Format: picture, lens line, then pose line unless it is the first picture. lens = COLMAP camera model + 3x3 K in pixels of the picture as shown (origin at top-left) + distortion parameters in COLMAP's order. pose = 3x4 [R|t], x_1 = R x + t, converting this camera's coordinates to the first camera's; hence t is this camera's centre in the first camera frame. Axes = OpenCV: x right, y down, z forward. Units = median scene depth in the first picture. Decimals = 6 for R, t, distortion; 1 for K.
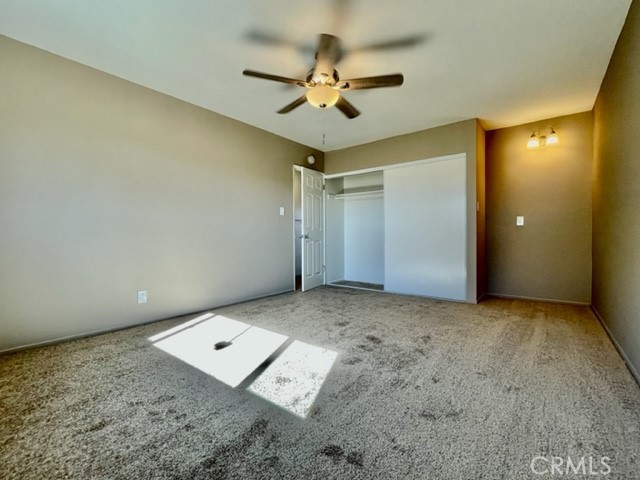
lens RADIAL K [[290.6, 0, 322.8], [0, 290.6, 239.4], [0, 0, 1]] dist [-0.000808, -0.000597]
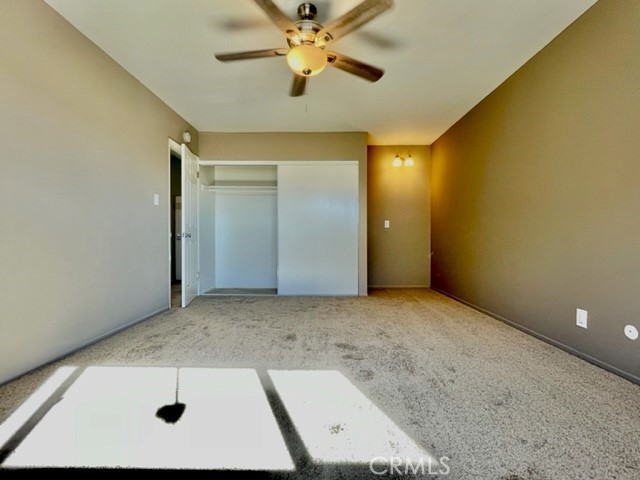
lens RADIAL K [[290.6, 0, 322.1], [0, 290.6, 238.6], [0, 0, 1]] dist [-0.000808, -0.000597]
pose [[0.791779, 0.003713, 0.610797, -0.251085], [0.002026, 0.999960, -0.008706, 0.006477], [-0.610805, 0.008131, 0.791739, 0.178255]]
